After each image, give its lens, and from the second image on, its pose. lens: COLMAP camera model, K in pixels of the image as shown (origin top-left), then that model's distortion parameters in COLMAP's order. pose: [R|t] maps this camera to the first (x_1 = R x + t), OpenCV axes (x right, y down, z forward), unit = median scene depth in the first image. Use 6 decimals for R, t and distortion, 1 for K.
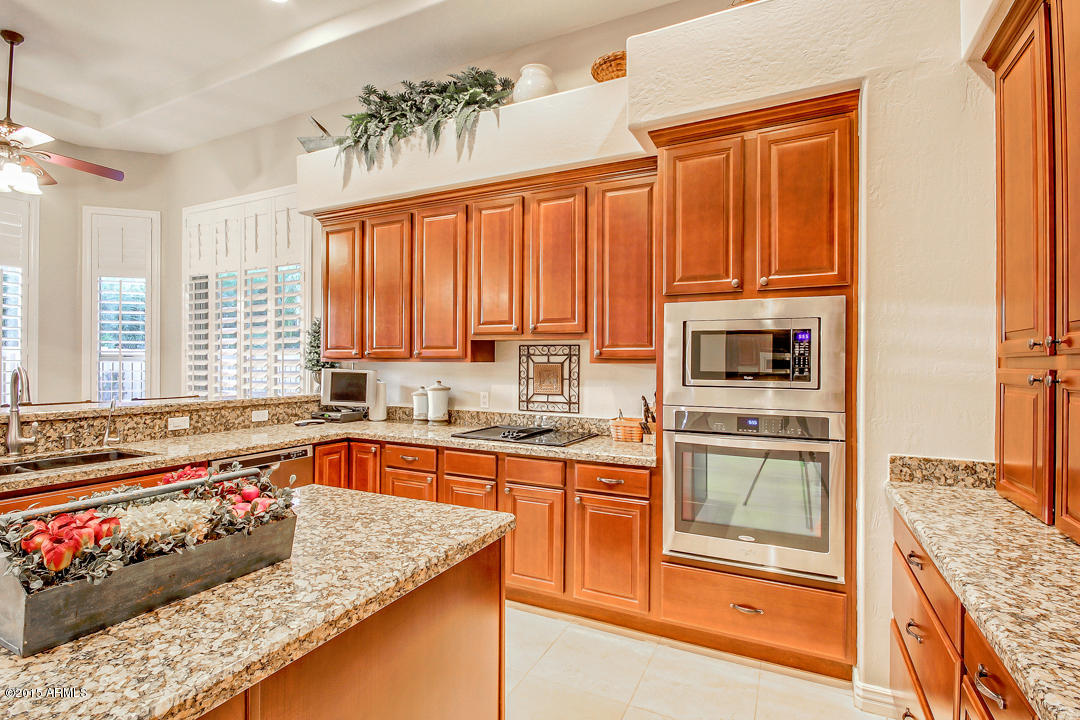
lens RADIAL K [[507.8, 0, 549.0], [0, 507.8, 362.3], [0, 0, 1]] dist [0.004536, -0.005788]
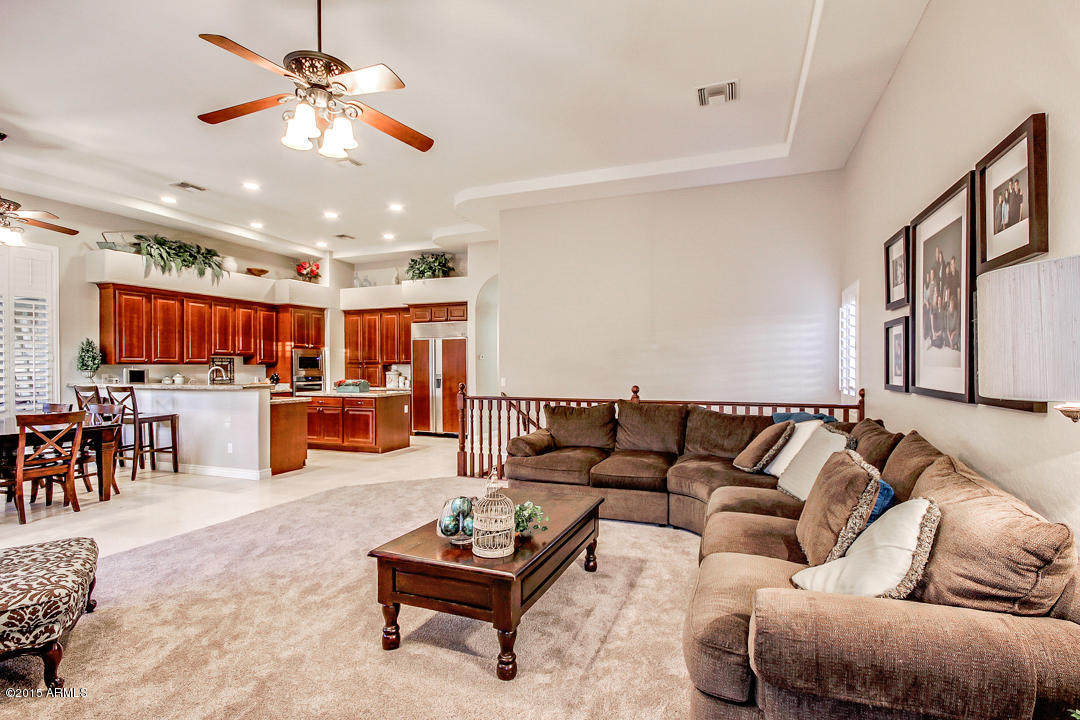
lens RADIAL K [[507.8, 0, 548.0], [0, 507.8, 370.5], [0, 0, 1]] dist [0.004536, -0.005788]
pose [[-0.080257, -0.016790, 0.996633, -3.255181], [-0.001120, 0.999859, 0.016754, -0.017324], [-0.996774, 0.000229, -0.080265, -0.542233]]
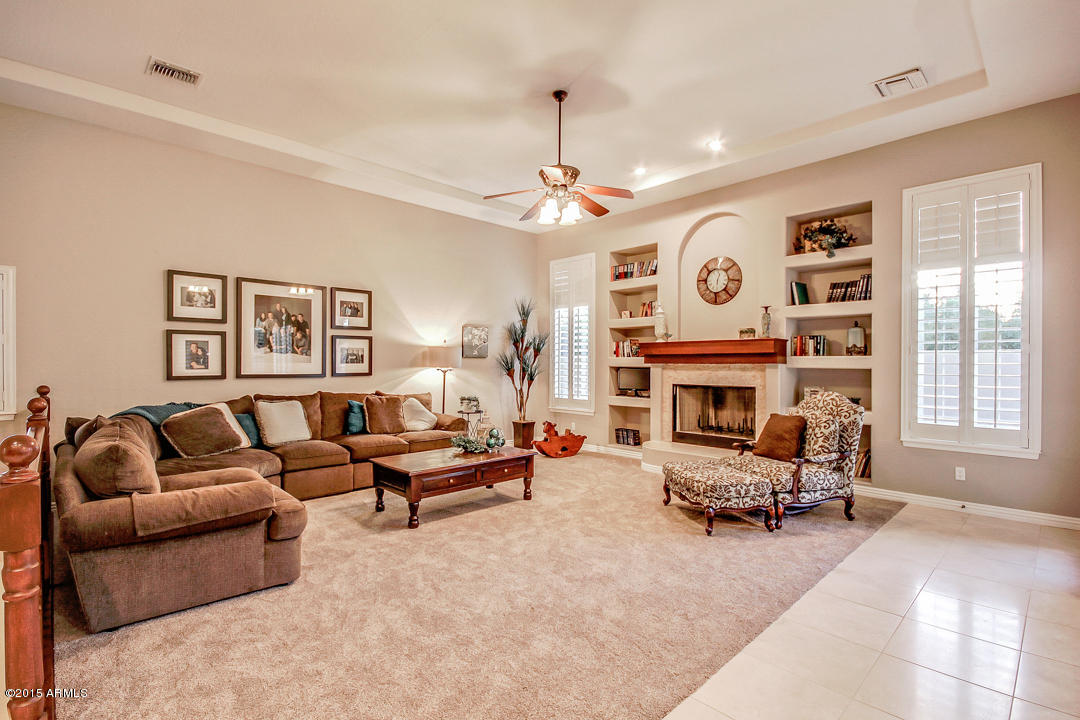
lens RADIAL K [[507.8, 0, 541.9], [0, 507.8, 367.4], [0, 0, 1]] dist [0.004536, -0.005788]
pose [[-0.362454, 0.000810, -0.932001, -0.785787], [-0.003181, 0.999993, 0.002106, 0.001837], [0.931996, 0.003728, -0.362449, 0.334129]]
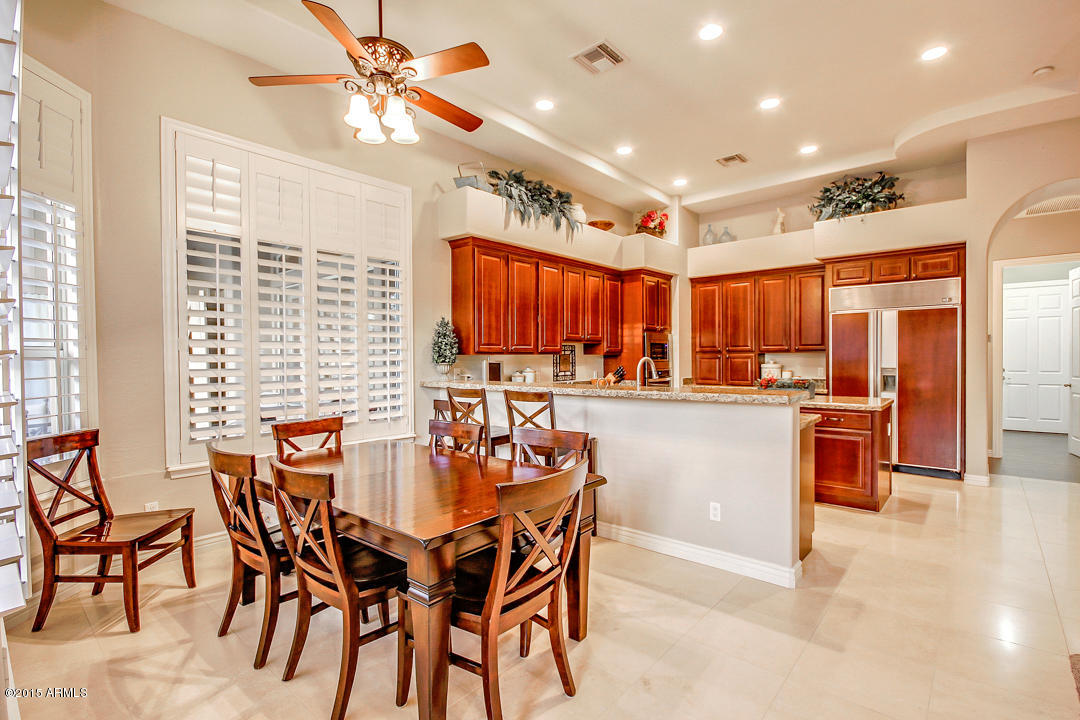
lens RADIAL K [[507.8, 0, 543.5], [0, 507.8, 363.8], [0, 0, 1]] dist [0.004536, -0.005788]
pose [[0.265875, -0.022706, 0.963740, -2.208109], [0.007173, 0.999741, 0.021575, -0.008108], [-0.963981, 0.001177, 0.265969, 0.681784]]
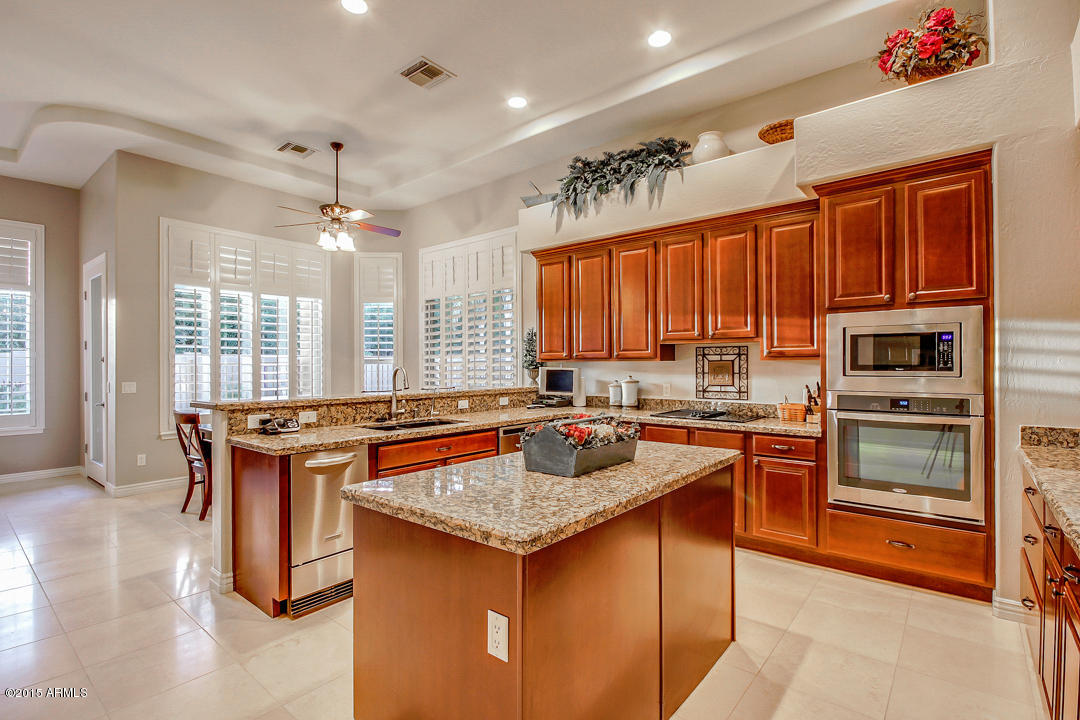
lens RADIAL K [[507.8, 0, 543.6], [0, 507.8, 362.8], [0, 0, 1]] dist [0.004536, -0.005788]
pose [[0.970498, -0.011243, -0.240848, -0.150146], [0.010898, 0.999937, -0.002763, 0.005914], [0.240864, 0.000056, 0.970559, -0.404807]]
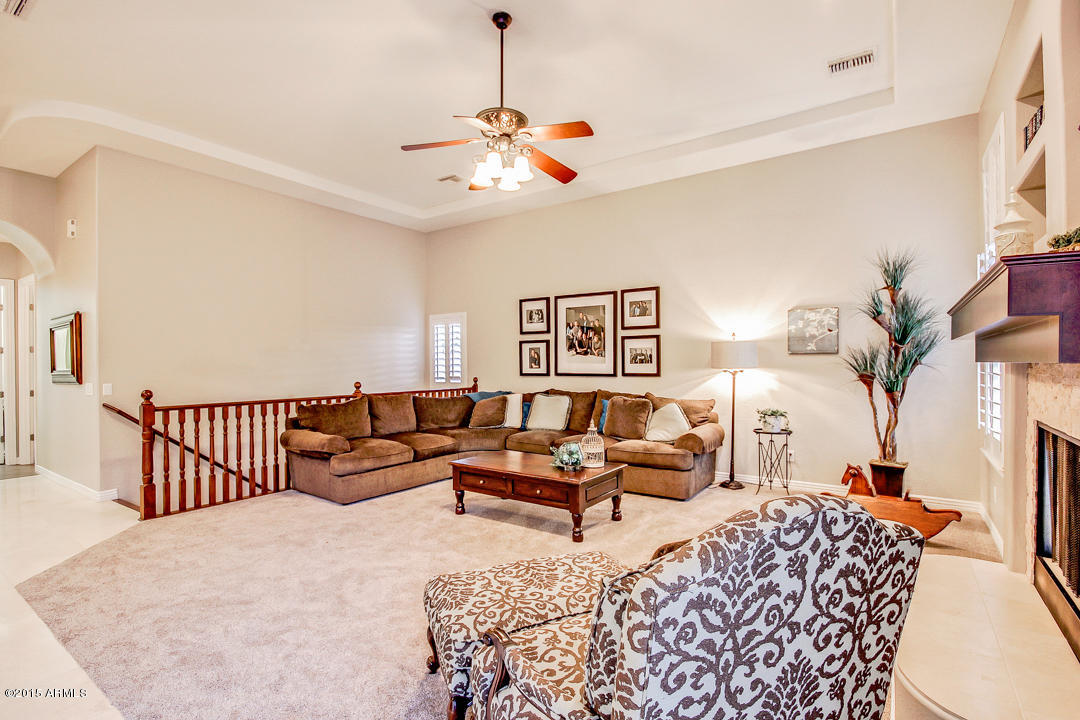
lens RADIAL K [[507.8, 0, 537.2], [0, 507.8, 364.9], [0, 0, 1]] dist [0.004536, -0.005788]
pose [[-0.985165, -0.001658, 0.171602, -2.513395], [-0.001031, 0.999992, 0.003743, -0.010576], [-0.171607, 0.003510, -0.985159, 0.993224]]
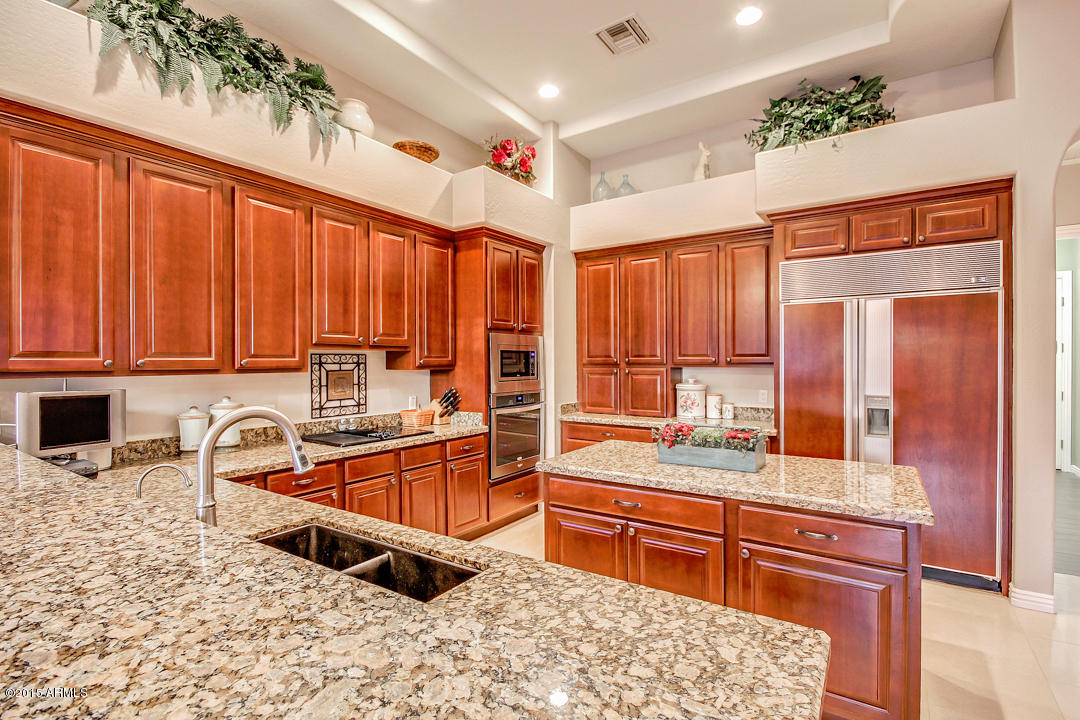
lens RADIAL K [[507.8, 0, 543.9], [0, 507.8, 364.0], [0, 0, 1]] dist [0.004536, -0.005788]
pose [[0.151552, -0.015271, 0.988331, -1.193095], [0.002525, 0.999883, 0.015063, -0.033102], [-0.988446, 0.000213, 0.151572, 0.487839]]
